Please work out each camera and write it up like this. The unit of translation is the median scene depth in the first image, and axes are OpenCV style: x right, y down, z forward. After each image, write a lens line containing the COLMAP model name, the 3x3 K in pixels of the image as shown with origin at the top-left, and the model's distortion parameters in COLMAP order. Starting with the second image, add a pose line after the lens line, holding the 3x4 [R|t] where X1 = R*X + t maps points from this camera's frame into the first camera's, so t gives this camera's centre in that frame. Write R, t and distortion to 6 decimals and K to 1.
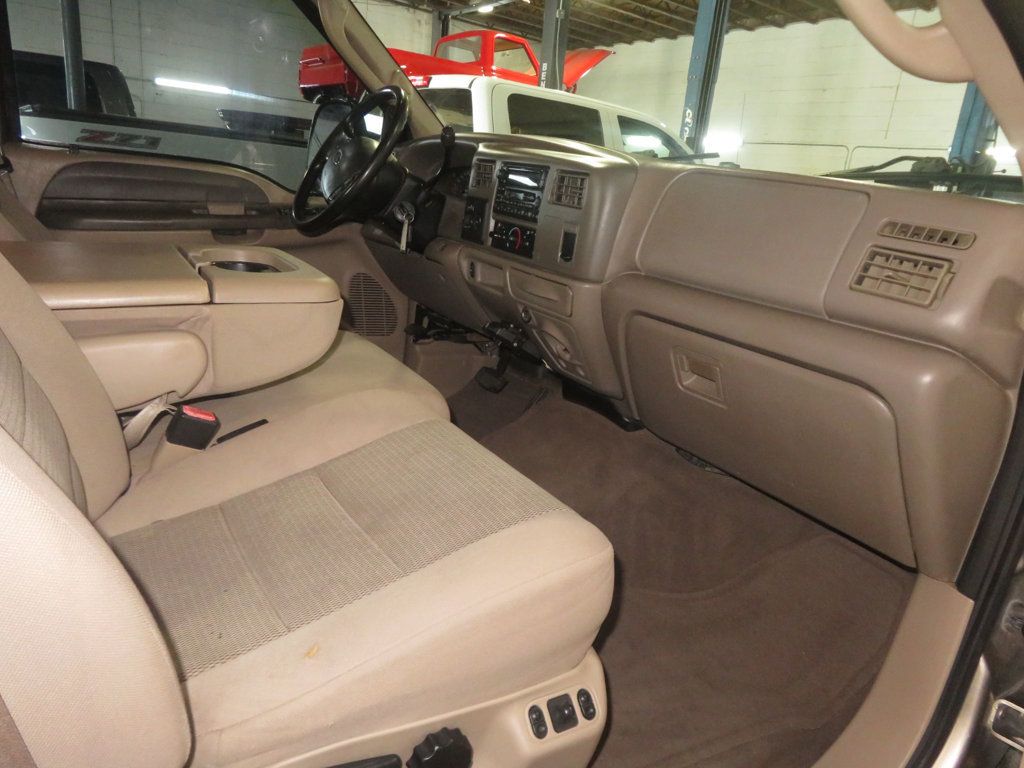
lens RADIAL K [[733.9, 0, 511.2], [0, 733.9, 381.2], [0, 0, 1]] dist [-0.000272, -0.005540]
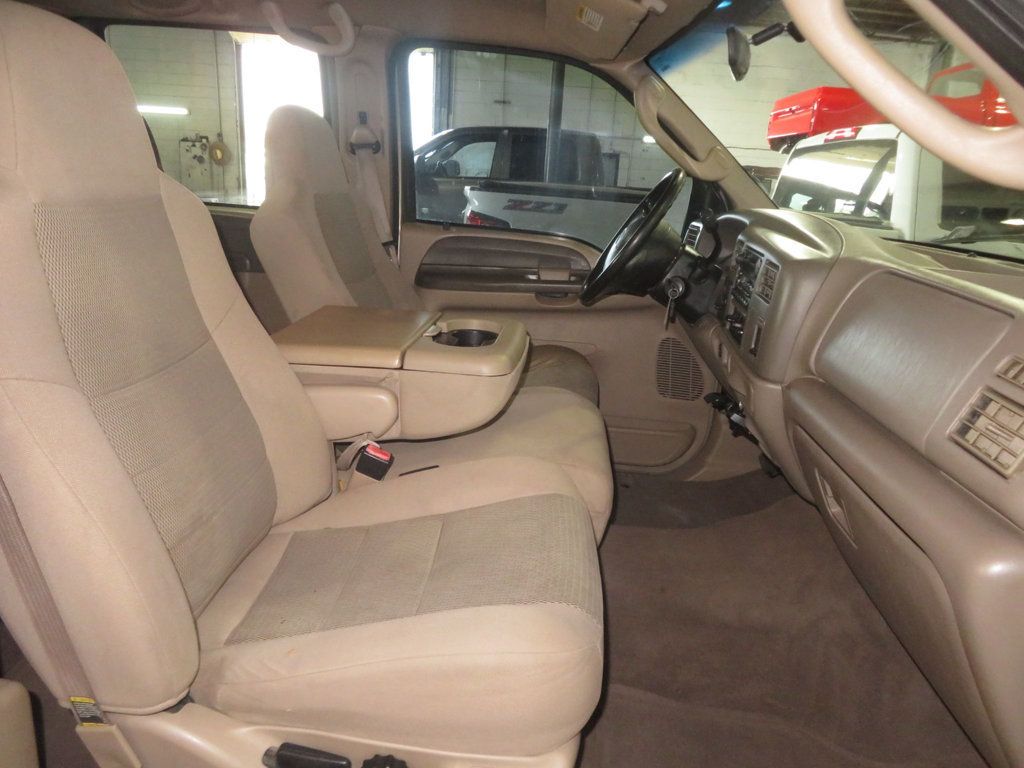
lens RADIAL K [[733.9, 0, 514.3], [0, 733.9, 387.6], [0, 0, 1]] dist [-0.000272, -0.005540]
pose [[0.819062, 0.120205, -0.560971, 0.354284], [-0.147294, 0.989088, -0.003119, -0.074230], [0.554475, 0.085183, 0.827829, 0.043225]]
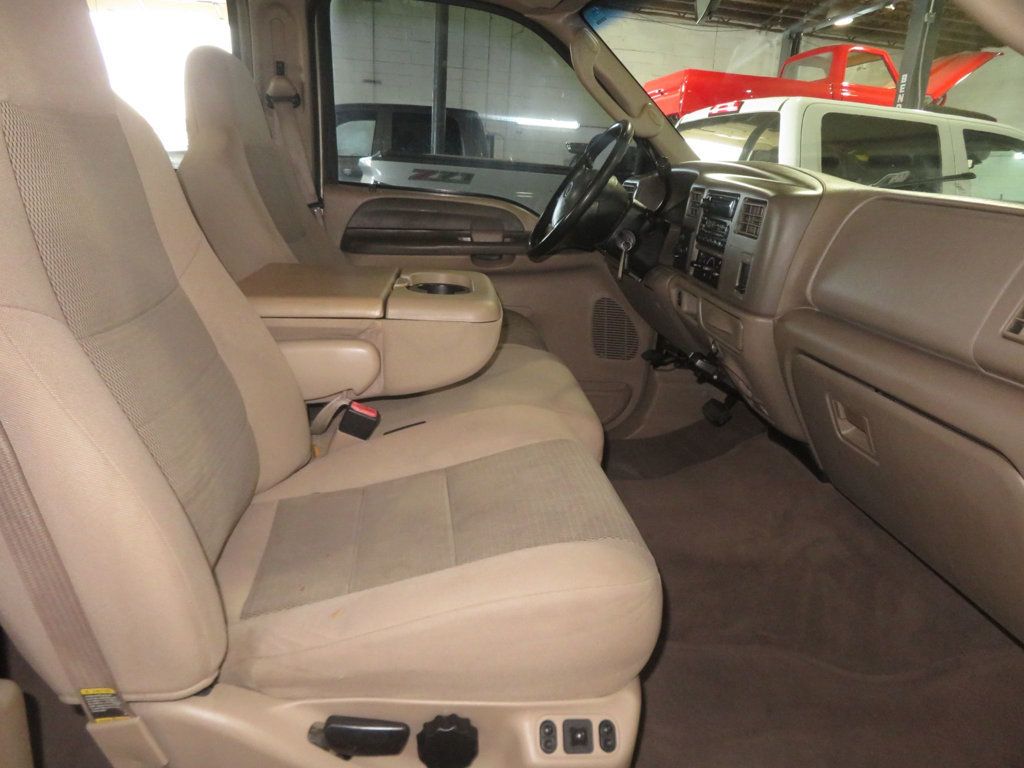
lens RADIAL K [[733.9, 0, 513.2], [0, 733.9, 385.3], [0, 0, 1]] dist [-0.000272, -0.005540]
pose [[0.903375, 0.086123, -0.420115, 0.216275], [-0.097928, 0.995172, -0.006566, -0.008274], [0.417521, 0.047073, 0.907447, 0.012298]]
